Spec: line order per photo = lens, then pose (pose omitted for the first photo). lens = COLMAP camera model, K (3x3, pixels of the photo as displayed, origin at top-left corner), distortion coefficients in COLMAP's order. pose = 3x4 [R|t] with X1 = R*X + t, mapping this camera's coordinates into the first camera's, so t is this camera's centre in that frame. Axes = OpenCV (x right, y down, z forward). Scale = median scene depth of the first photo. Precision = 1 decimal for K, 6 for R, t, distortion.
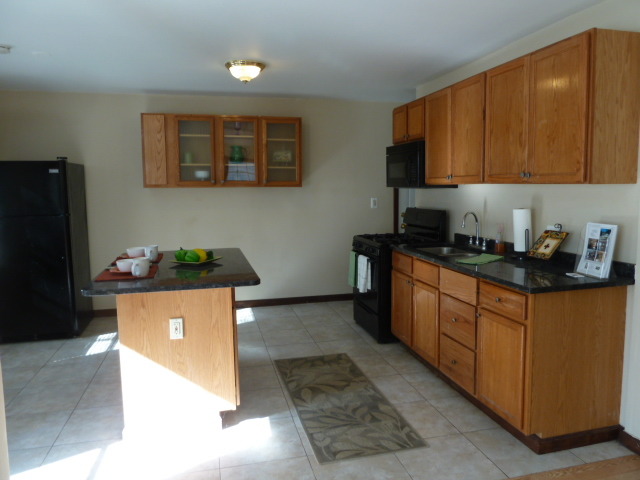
lens RADIAL K [[478.0, 0, 323.8], [0, 478.0, 235.9], [0, 0, 1]] dist [-0.028451, 0.002889]
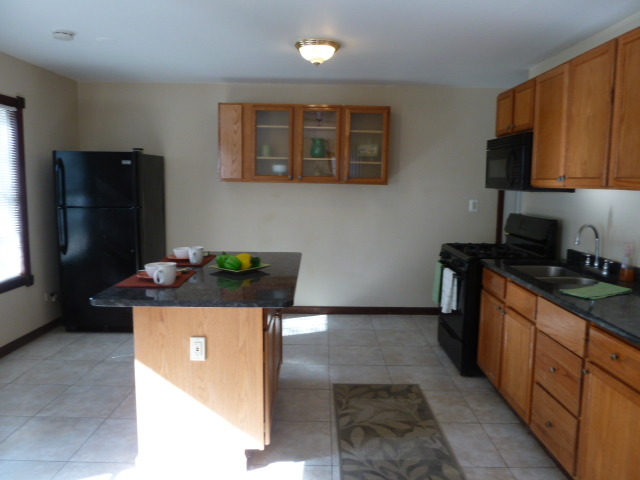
lens RADIAL K [[478.0, 0, 323.8], [0, 478.0, 235.9], [0, 0, 1]] dist [-0.028451, 0.002889]
pose [[0.971553, 0.051321, -0.231196, 0.069026], [-0.048903, 0.998672, 0.016182, -0.023324], [0.231719, -0.004415, 0.972773, 0.153525]]
